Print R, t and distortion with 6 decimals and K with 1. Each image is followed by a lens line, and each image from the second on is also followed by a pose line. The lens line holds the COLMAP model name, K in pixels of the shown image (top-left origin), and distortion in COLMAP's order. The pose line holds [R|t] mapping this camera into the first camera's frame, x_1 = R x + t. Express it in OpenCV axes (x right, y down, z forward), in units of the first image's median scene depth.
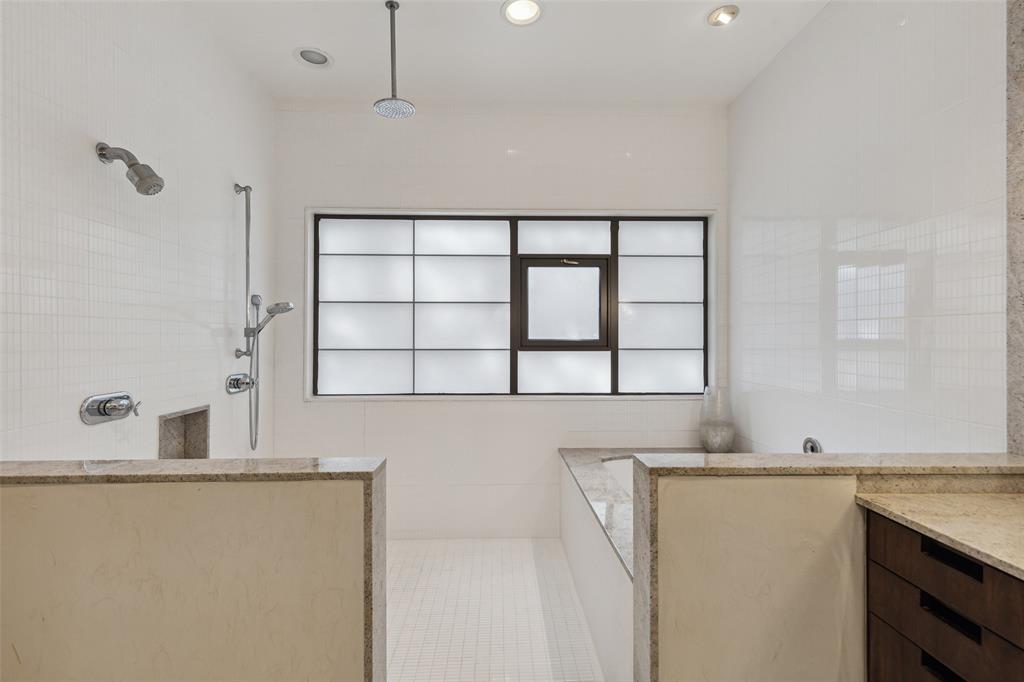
lens RADIAL K [[463.7, 0, 510.0], [0, 463.7, 335.2], [0, 0, 1]] dist [0.007858, -0.001167]
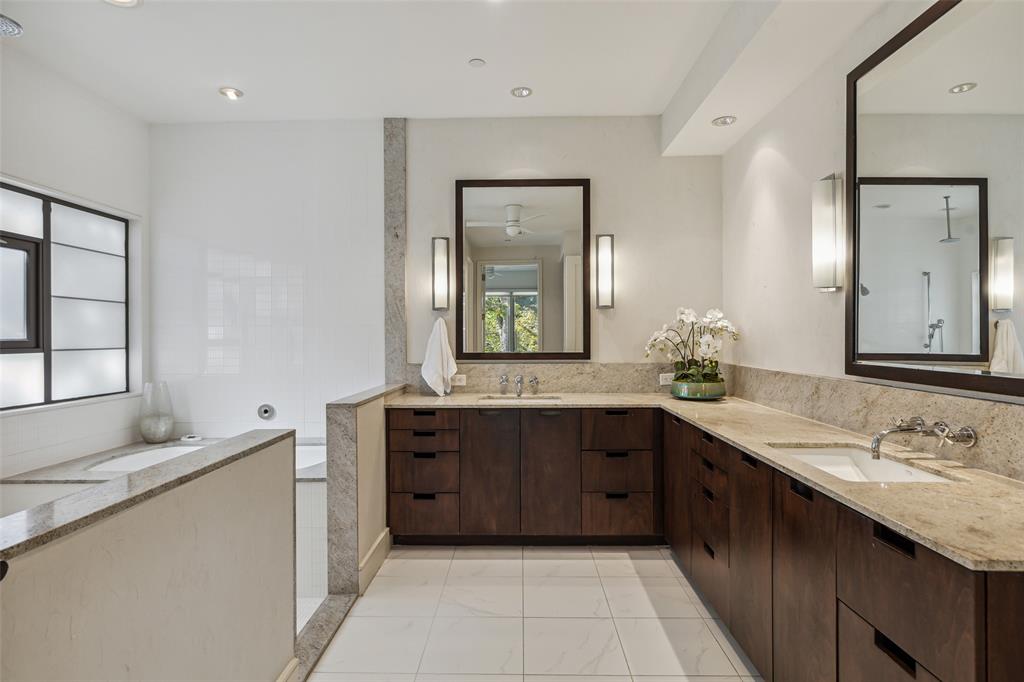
lens RADIAL K [[558.4, 0, 511.8], [0, 558.4, 339.4], [0, 0, 1]] dist [0.000646, -0.000004]
pose [[0.035605, -0.004320, 0.999357, -0.782507], [-0.002249, 0.999988, 0.004403, 0.003299], [-0.999363, -0.002405, 0.035595, 0.106855]]
